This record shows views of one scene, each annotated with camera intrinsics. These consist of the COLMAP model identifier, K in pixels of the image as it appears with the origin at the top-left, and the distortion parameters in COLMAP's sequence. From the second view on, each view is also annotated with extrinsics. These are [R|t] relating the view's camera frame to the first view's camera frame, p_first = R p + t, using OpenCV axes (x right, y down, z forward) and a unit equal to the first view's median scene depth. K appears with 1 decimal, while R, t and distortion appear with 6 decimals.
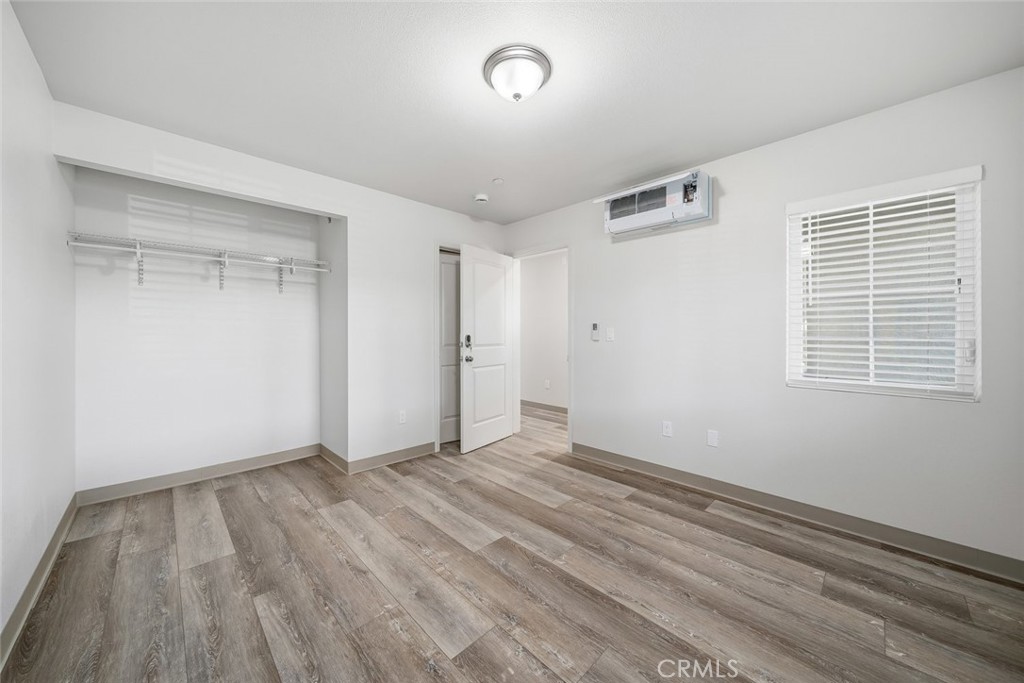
lens RADIAL K [[360.8, 0, 513.9], [0, 360.8, 338.9], [0, 0, 1]] dist [-0.001793, 0.000808]
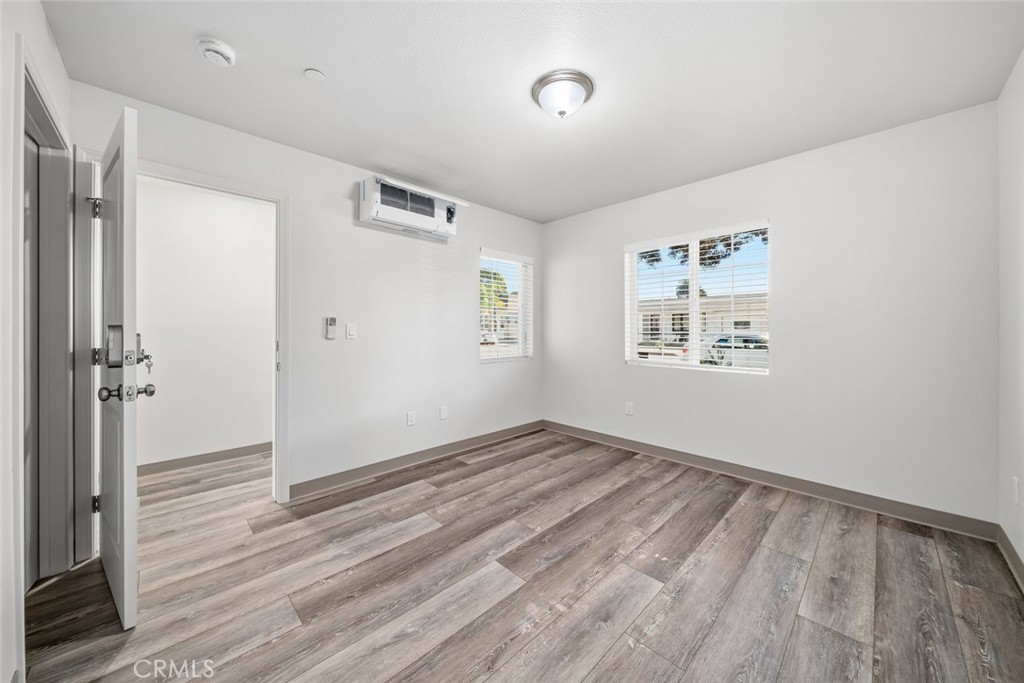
lens RADIAL K [[360.8, 0, 515.0], [0, 360.8, 334.5], [0, 0, 1]] dist [-0.001793, 0.000808]
pose [[0.004743, -0.012670, 0.999908, -0.705571], [0.016816, 0.999779, 0.012588, -0.010276], [-0.999847, 0.016754, 0.004955, 0.737262]]
